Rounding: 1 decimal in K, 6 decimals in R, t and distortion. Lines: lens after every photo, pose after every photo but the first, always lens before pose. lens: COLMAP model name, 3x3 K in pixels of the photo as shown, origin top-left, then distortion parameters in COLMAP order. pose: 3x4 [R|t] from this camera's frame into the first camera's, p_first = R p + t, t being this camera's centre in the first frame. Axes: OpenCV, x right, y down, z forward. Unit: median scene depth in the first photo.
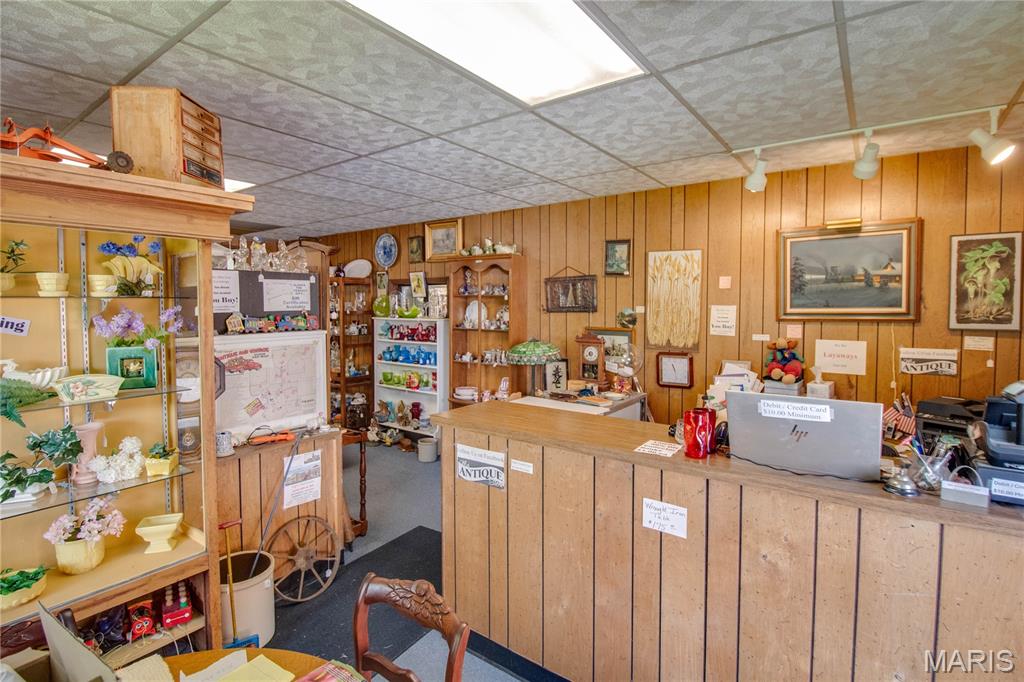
lens RADIAL K [[496.6, 0, 520.2], [0, 496.6, 324.1], [0, 0, 1]] dist [-0.013525, -0.005826]
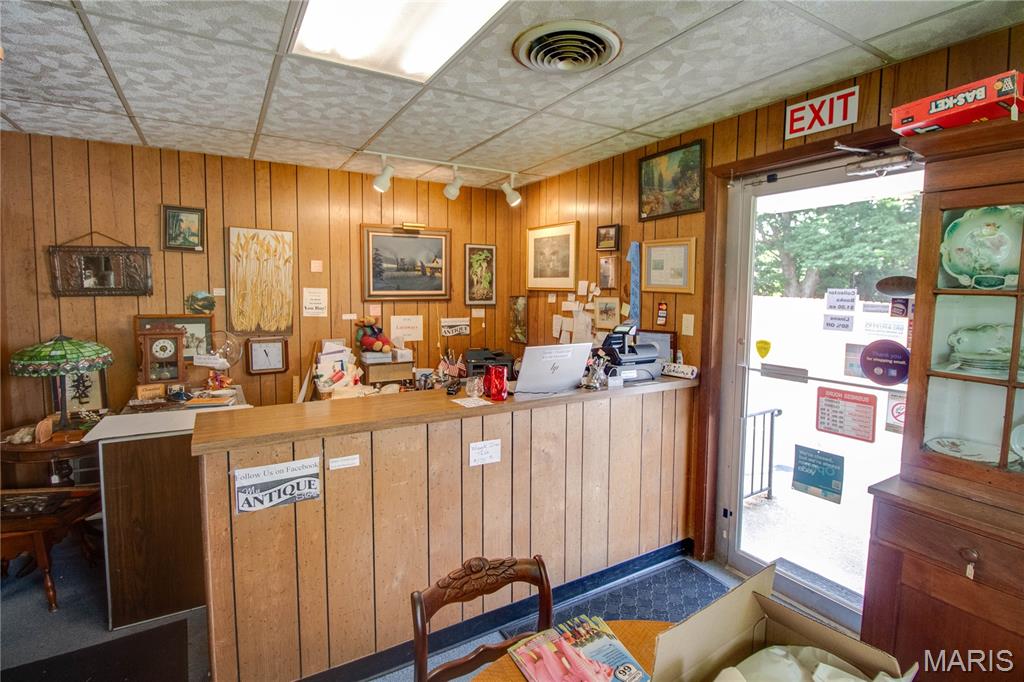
lens RADIAL K [[496.6, 0, 526.0], [0, 496.6, 324.0], [0, 0, 1]] dist [-0.013525, -0.005826]
pose [[0.374671, -0.058675, 0.925300, -0.449466], [0.026412, 0.998266, 0.052608, -0.005480], [-0.926782, 0.004729, 0.375571, 0.217283]]
